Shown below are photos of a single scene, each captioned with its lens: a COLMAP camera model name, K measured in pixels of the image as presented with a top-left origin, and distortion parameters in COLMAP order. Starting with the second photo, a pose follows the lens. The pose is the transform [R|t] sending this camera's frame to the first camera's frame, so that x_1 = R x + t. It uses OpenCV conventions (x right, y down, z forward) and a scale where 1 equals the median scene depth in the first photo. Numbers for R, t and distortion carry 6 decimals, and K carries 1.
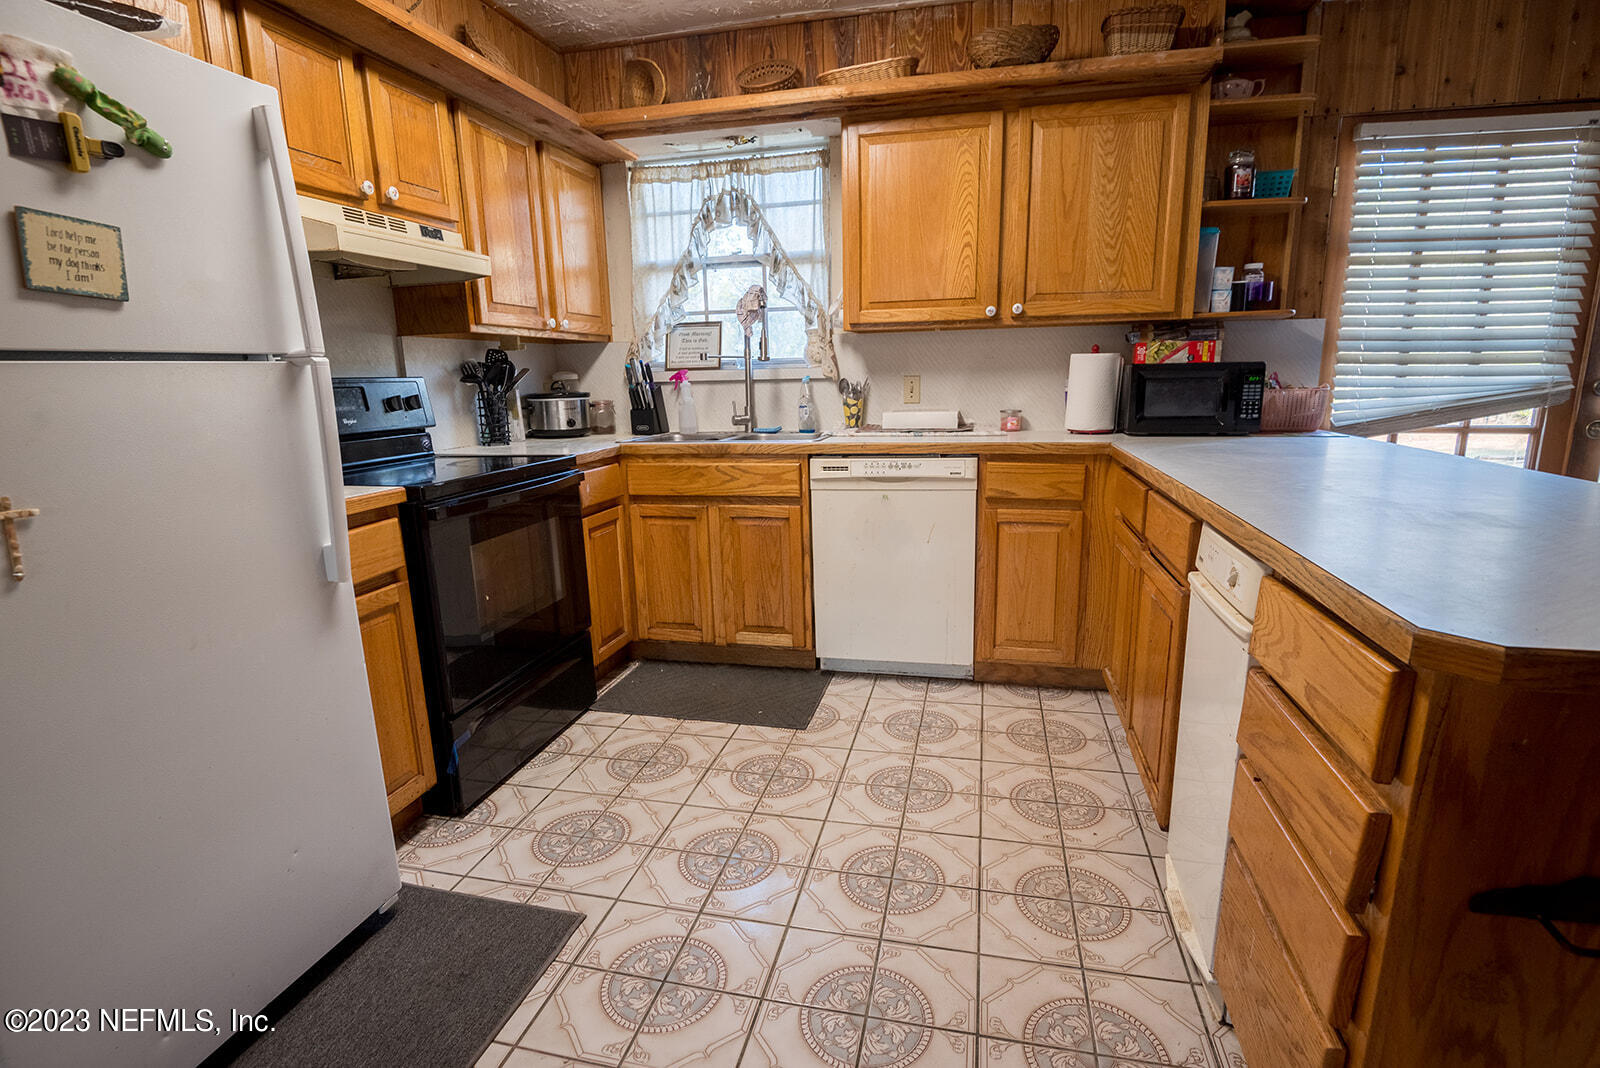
lens RADIAL K [[761.3, 0, 798.8], [0, 761.3, 543.2], [0, 0, 1]] dist [-0.003960, -0.013366]
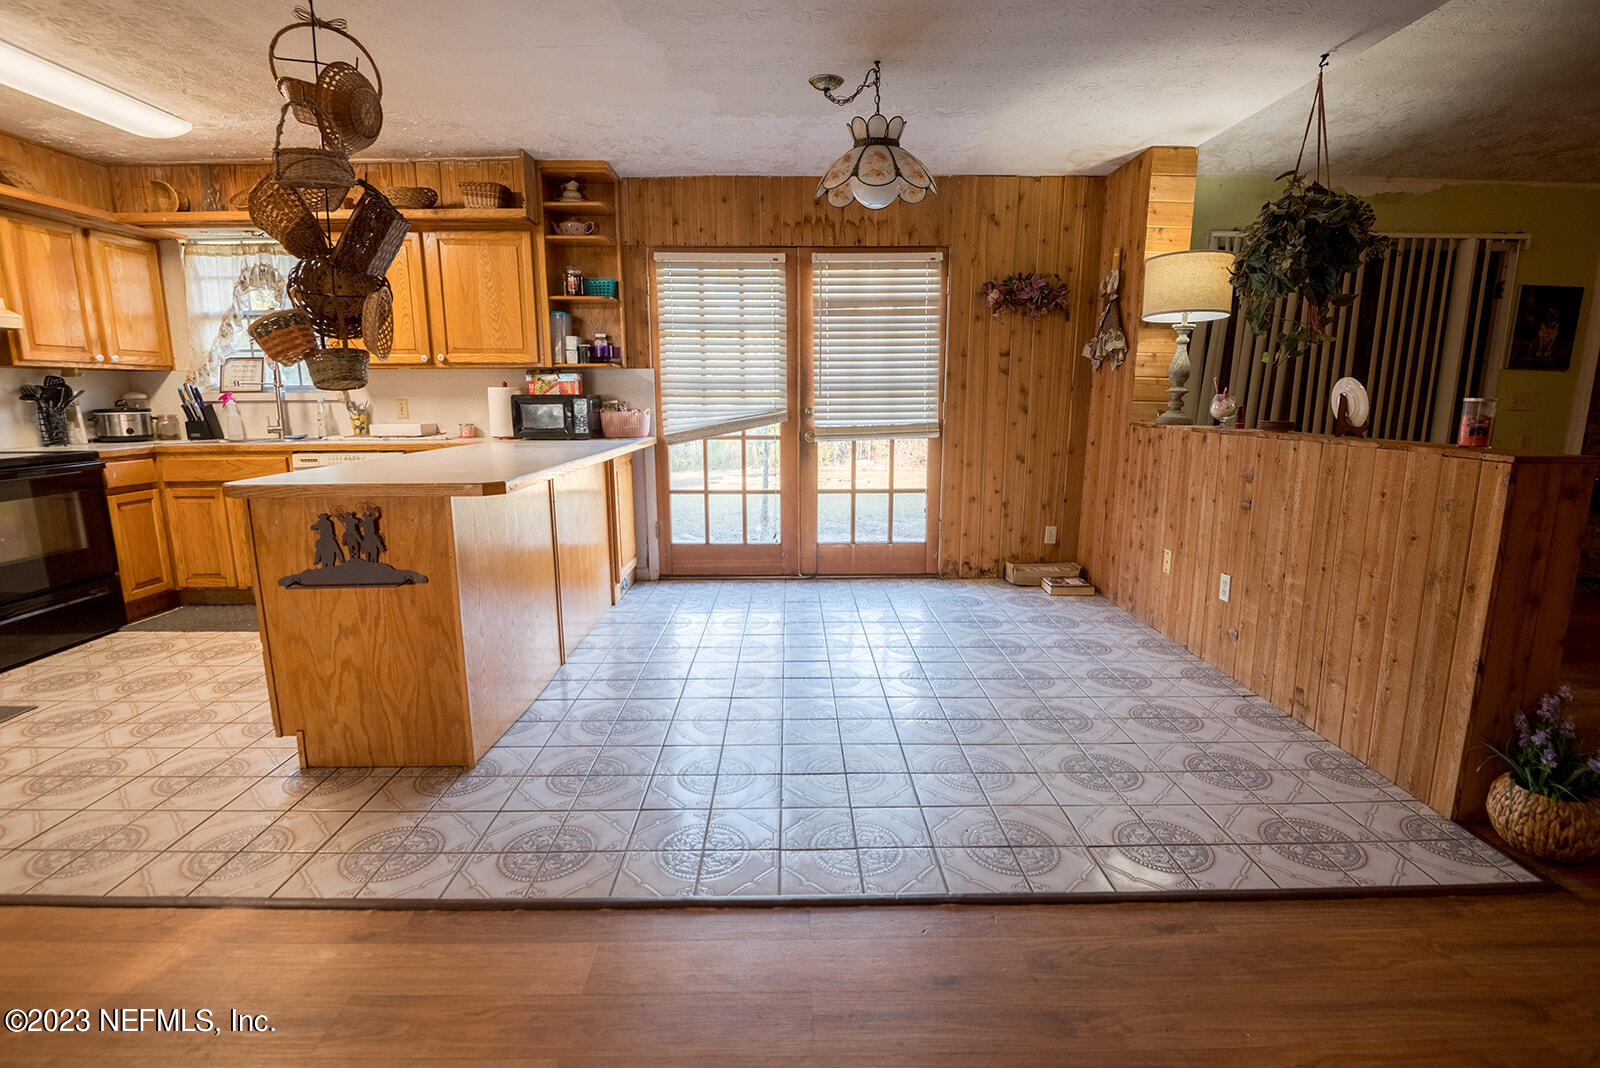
lens RADIAL K [[761.3, 0, 798.8], [0, 761.3, 543.2], [0, 0, 1]] dist [-0.003960, -0.013366]
pose [[0.969197, -0.025946, 0.244917, 0.591776], [0.033518, 0.999079, -0.026799, 0.131567], [-0.243996, 0.034183, 0.969174, -0.647057]]
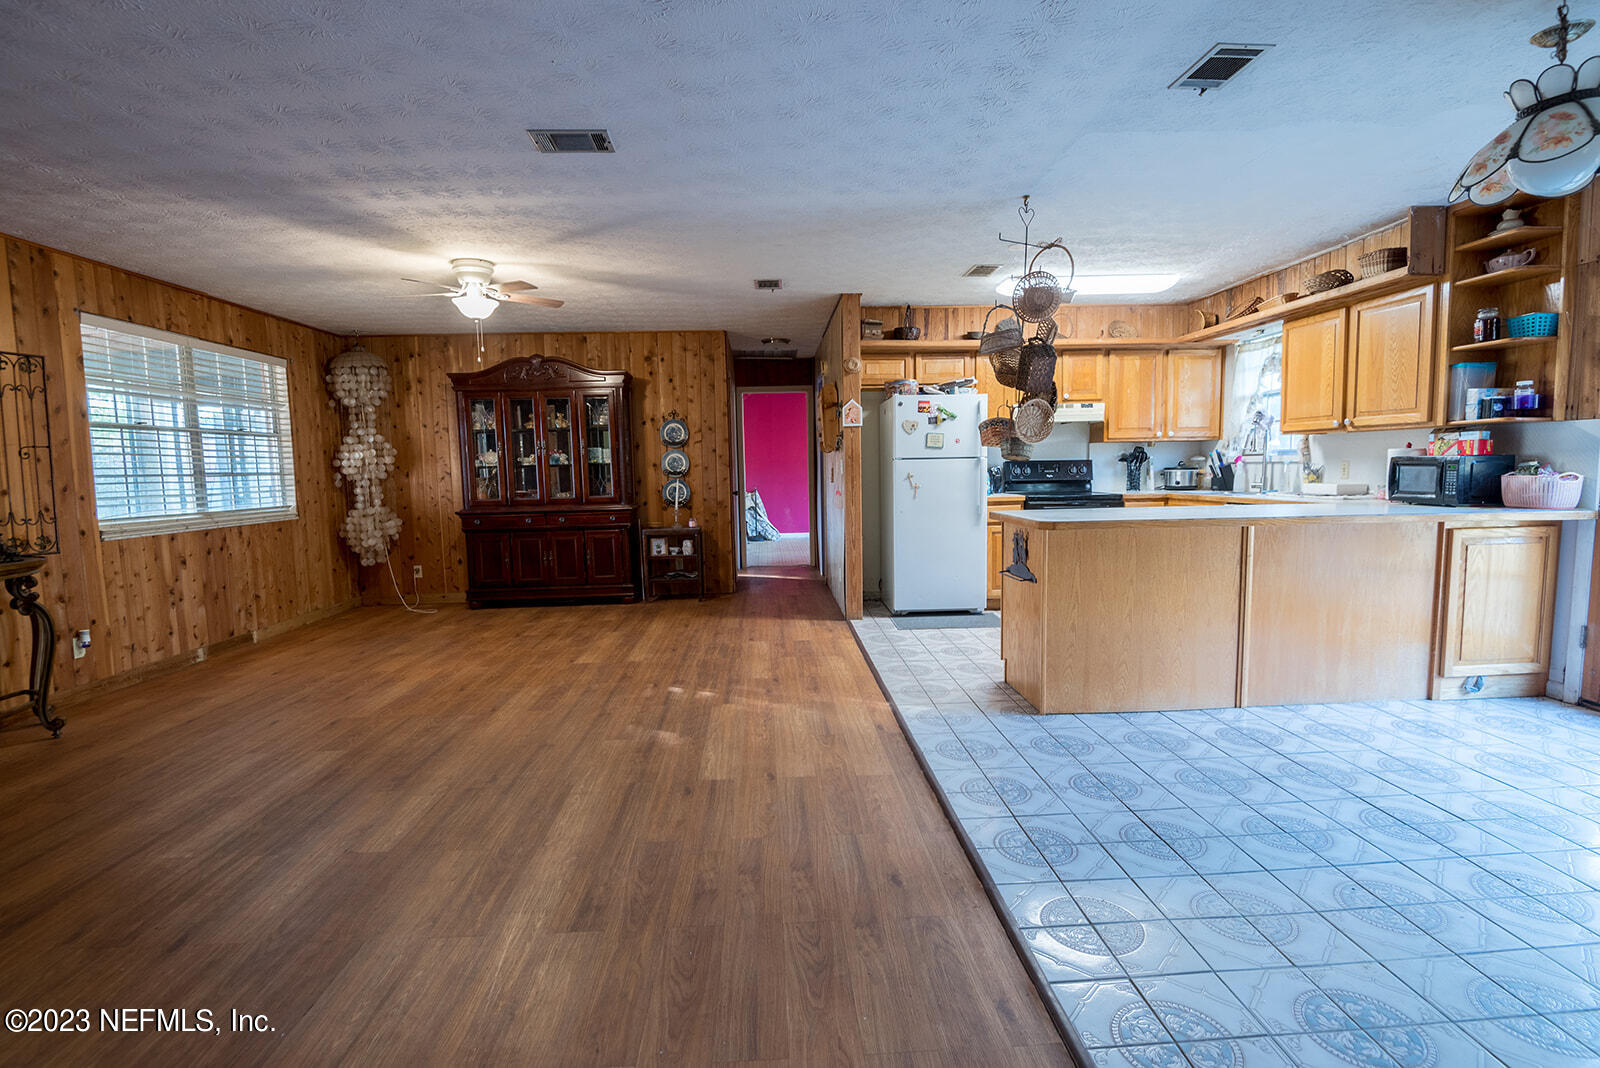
lens RADIAL K [[755.8, 0, 806.3], [0, 755.8, 537.3], [0, 0, 1]] dist [-0.000275, -0.014794]
pose [[0.280321, 0.106936, -0.953931, 1.489045], [-0.196798, 0.979068, 0.051924, 0.074099], [0.939516, 0.173176, 0.295498, -0.501033]]
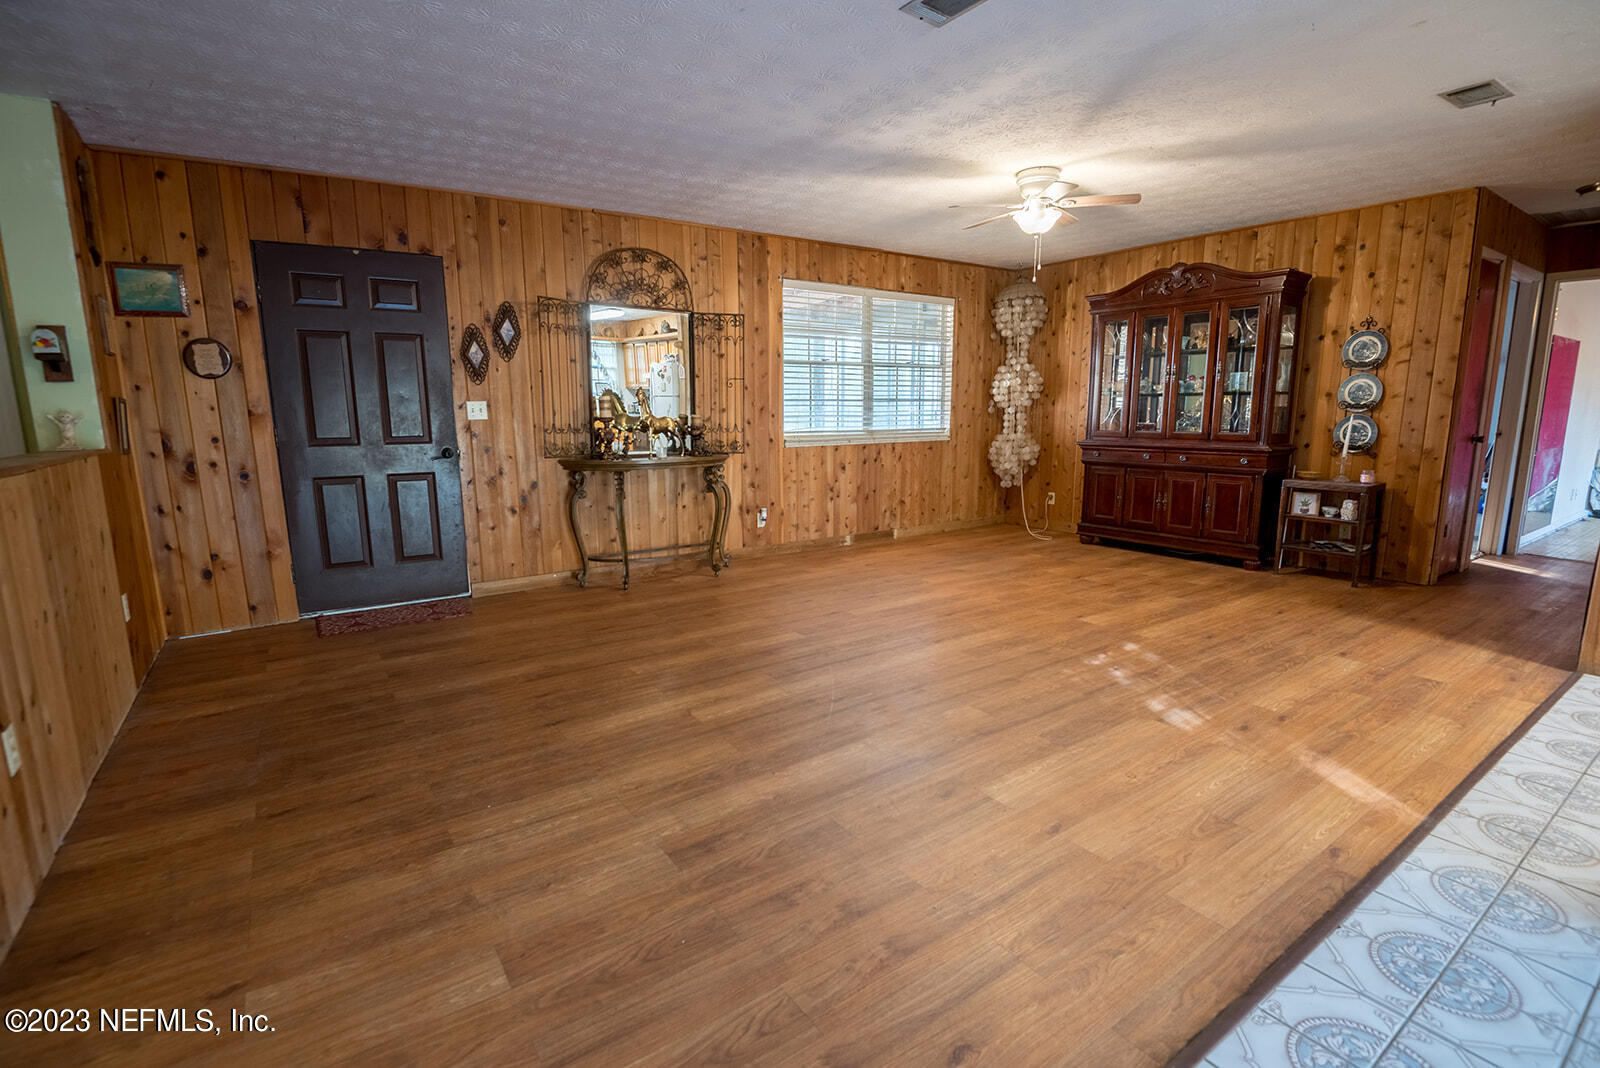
lens RADIAL K [[740.8, 0, 799.7], [0, 740.8, 539.1], [0, 0, 1]] dist [-0.001520, -0.014624]
pose [[-0.667243, 0.158489, -0.727783, 1.186726], [-0.141858, 0.932175, 0.333057, -0.018867], [0.731206, 0.325472, -0.599504, -0.028390]]
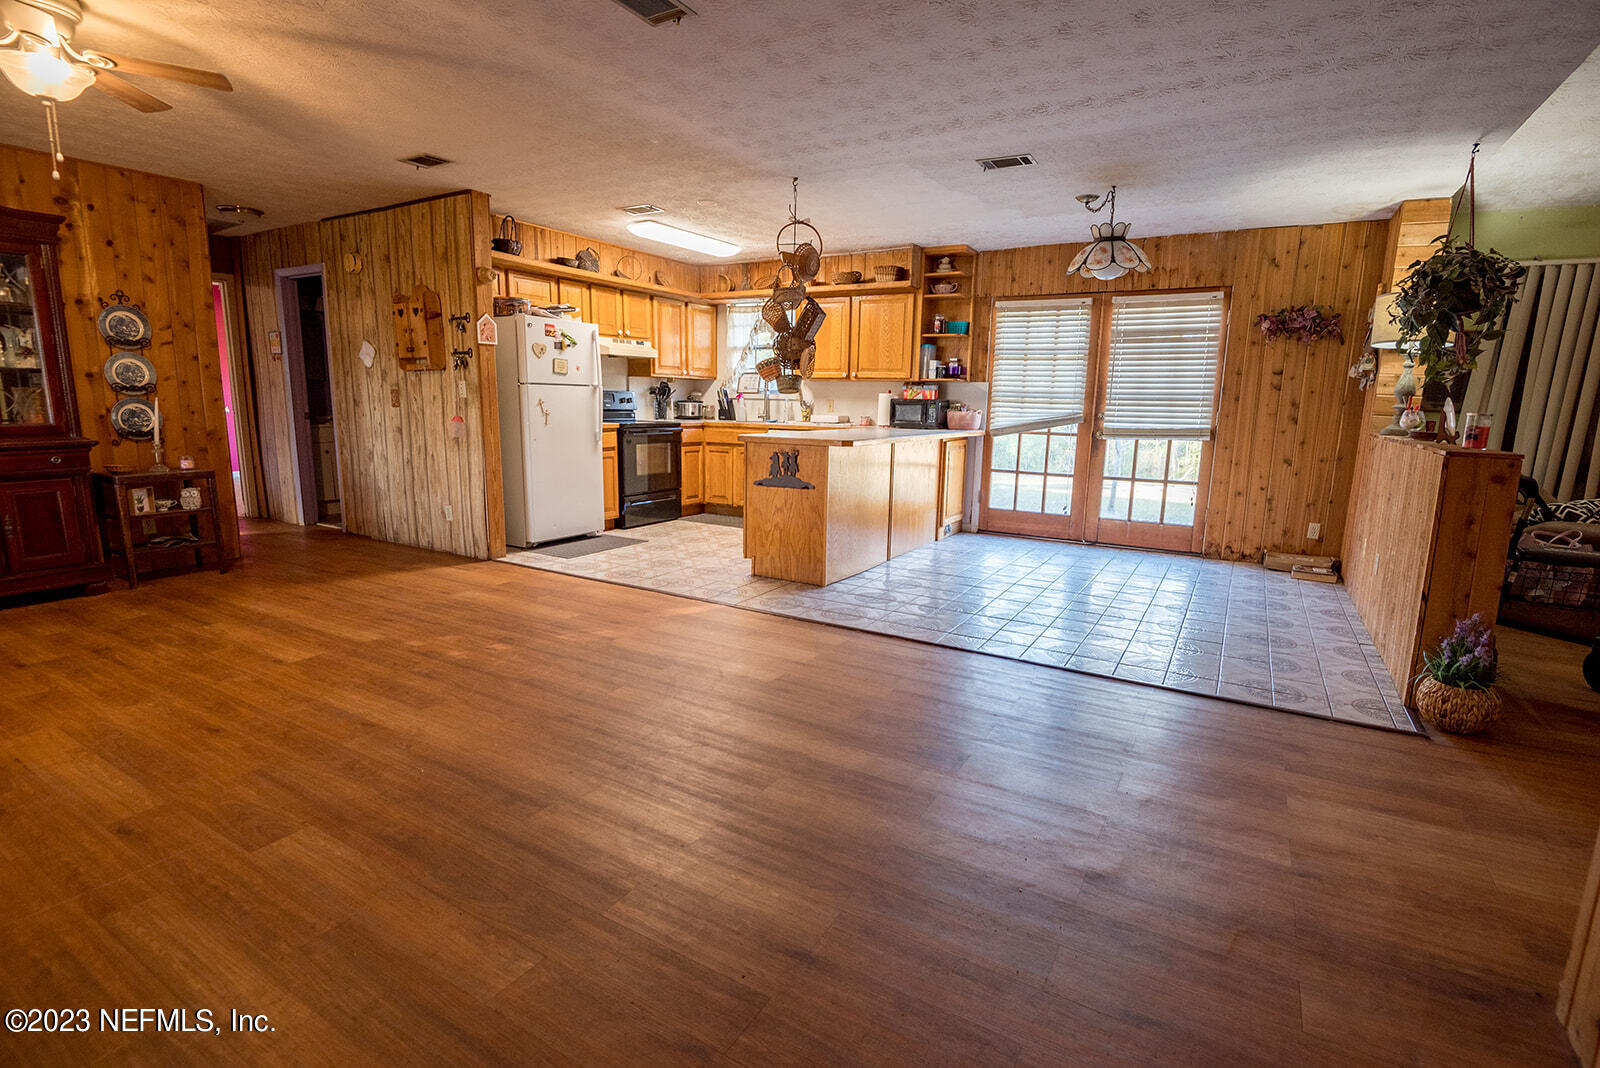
lens RADIAL K [[755.8, 0, 806.3], [0, 755.8, 537.3], [0, 0, 1]] dist [-0.000275, -0.014794]
pose [[0.955467, 0.094959, -0.279404, 0.857706], [-0.105306, 0.994191, -0.022225, 0.282450], [0.275671, 0.050658, 0.959916, -1.339642]]
